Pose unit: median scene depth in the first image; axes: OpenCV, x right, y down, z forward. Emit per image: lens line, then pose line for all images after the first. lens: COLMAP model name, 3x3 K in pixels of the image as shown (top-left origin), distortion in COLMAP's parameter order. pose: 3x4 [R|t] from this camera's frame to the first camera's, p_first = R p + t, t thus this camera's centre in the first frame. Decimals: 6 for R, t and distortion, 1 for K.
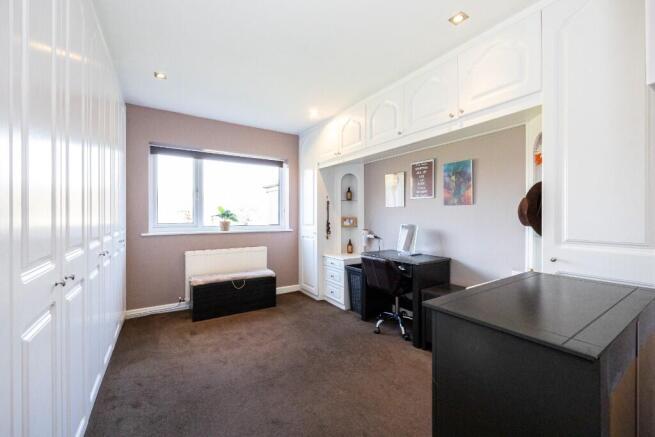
lens RADIAL K [[269.2, 0, 328.5], [0, 269.2, 216.5], [0, 0, 1]] dist [0.000479, -0.000129]
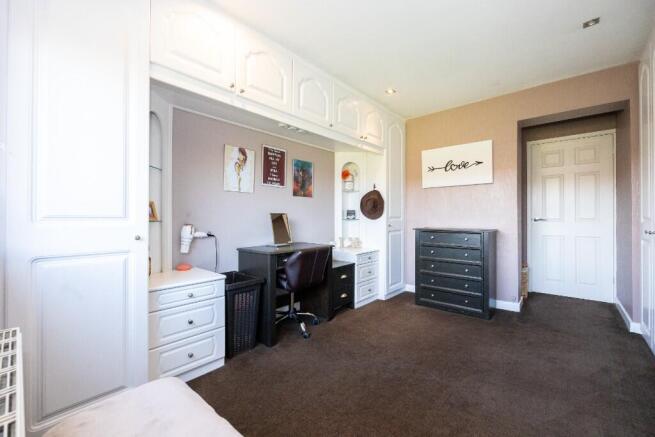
lens RADIAL K [[269.2, 0, 327.5], [0, 269.2, 216.2], [0, 0, 1]] dist [0.000479, -0.000129]
pose [[-0.269930, -0.002635, 0.962876, -0.667568], [0.001135, 0.999995, 0.003055, 0.038205], [-0.962879, 0.001918, -0.269926, 1.151033]]
